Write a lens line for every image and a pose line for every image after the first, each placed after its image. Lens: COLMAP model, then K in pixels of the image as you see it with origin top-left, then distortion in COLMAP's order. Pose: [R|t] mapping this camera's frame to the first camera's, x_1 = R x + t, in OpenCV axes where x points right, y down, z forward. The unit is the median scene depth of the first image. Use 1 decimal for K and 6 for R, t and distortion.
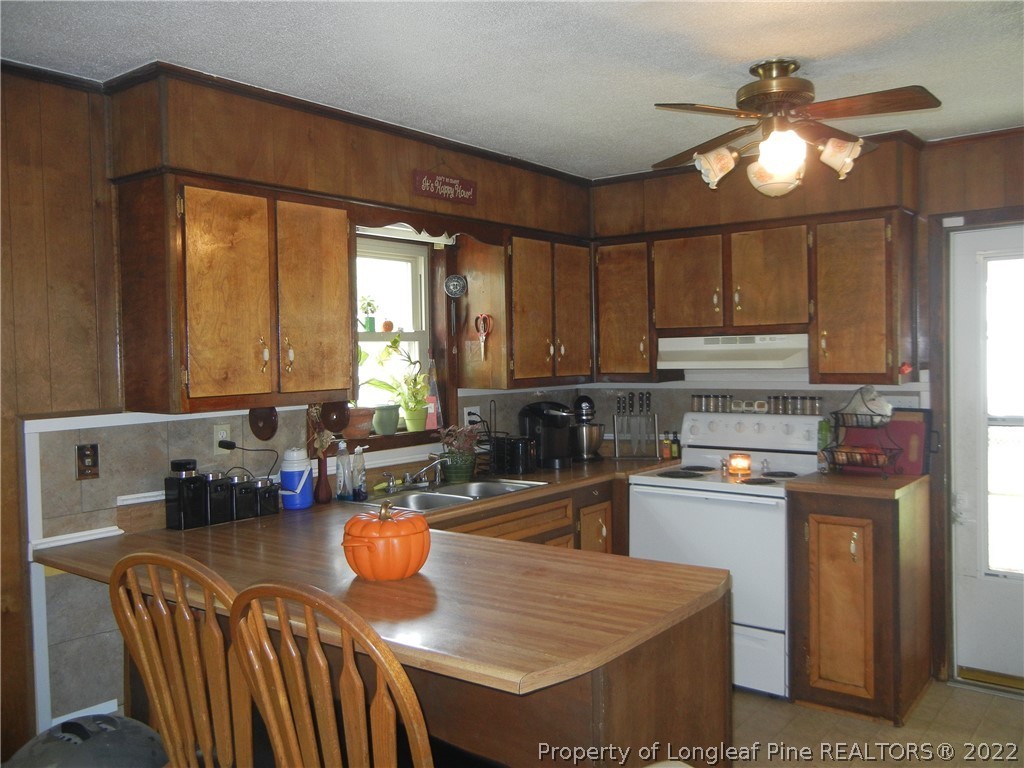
lens RADIAL K [[873.8, 0, 513.6], [0, 873.8, 376.3], [0, 0, 1]] dist [-0.013658, 0.042280]
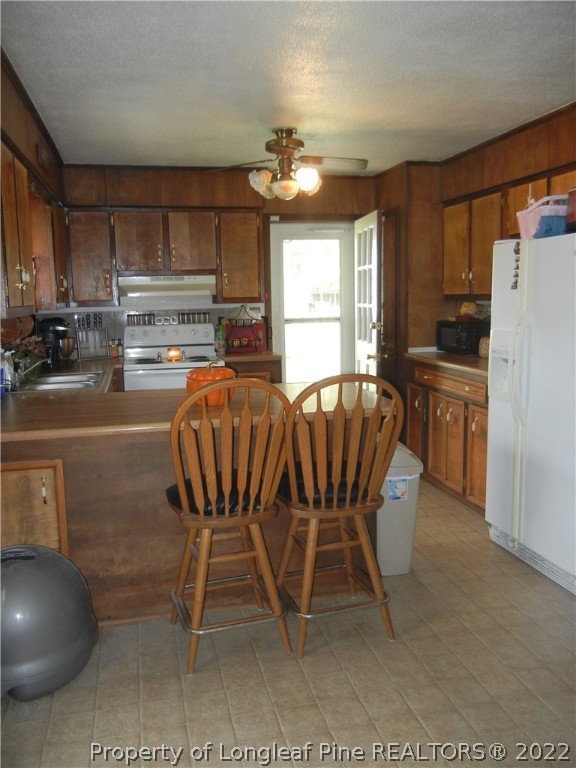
lens RADIAL K [[655.4, 0, 292.5], [0, 655.4, 382.4], [0, 0, 1]] dist [-0.013658, 0.042280]
pose [[0.639247, -0.102320, 0.762164, -0.598024], [0.030078, 0.993677, 0.108174, 0.028162], [-0.768413, -0.046226, 0.638283, 0.024693]]
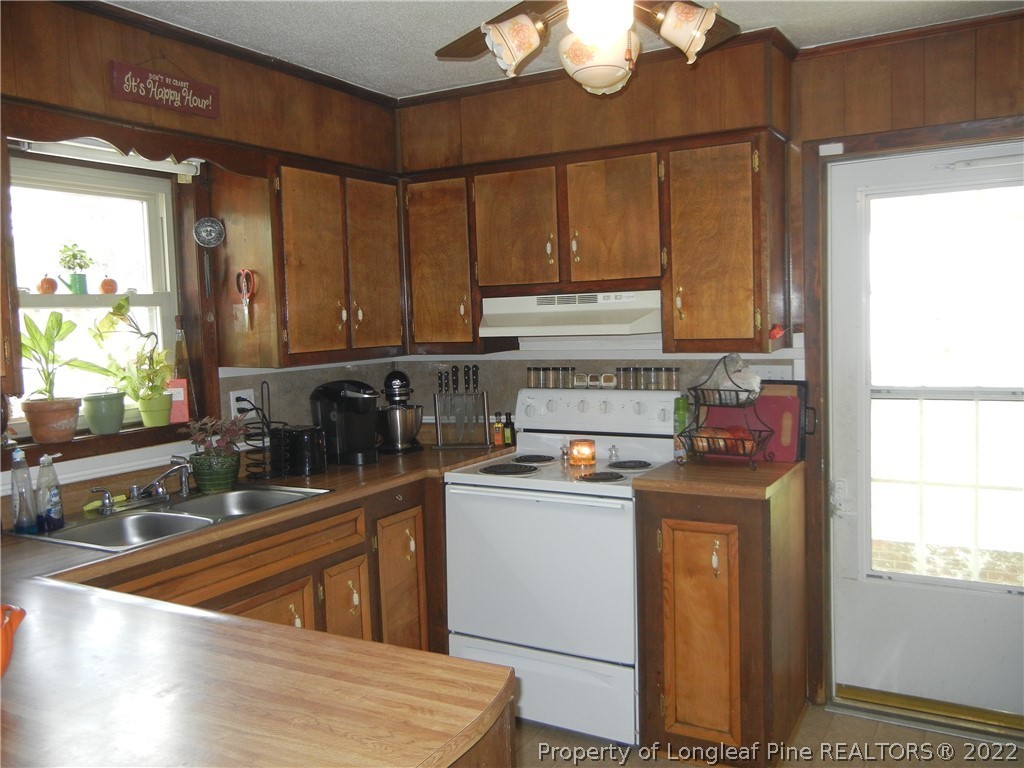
lens RADIAL K [[873.8, 0, 511.4], [0, 873.8, 378.7], [0, 0, 1]] dist [-0.013658, 0.042280]
pose [[0.991166, -0.024135, 0.130413, 0.096115], [0.018422, 0.998824, 0.044838, -0.006162], [-0.131342, -0.042040, 0.990445, 0.222669]]
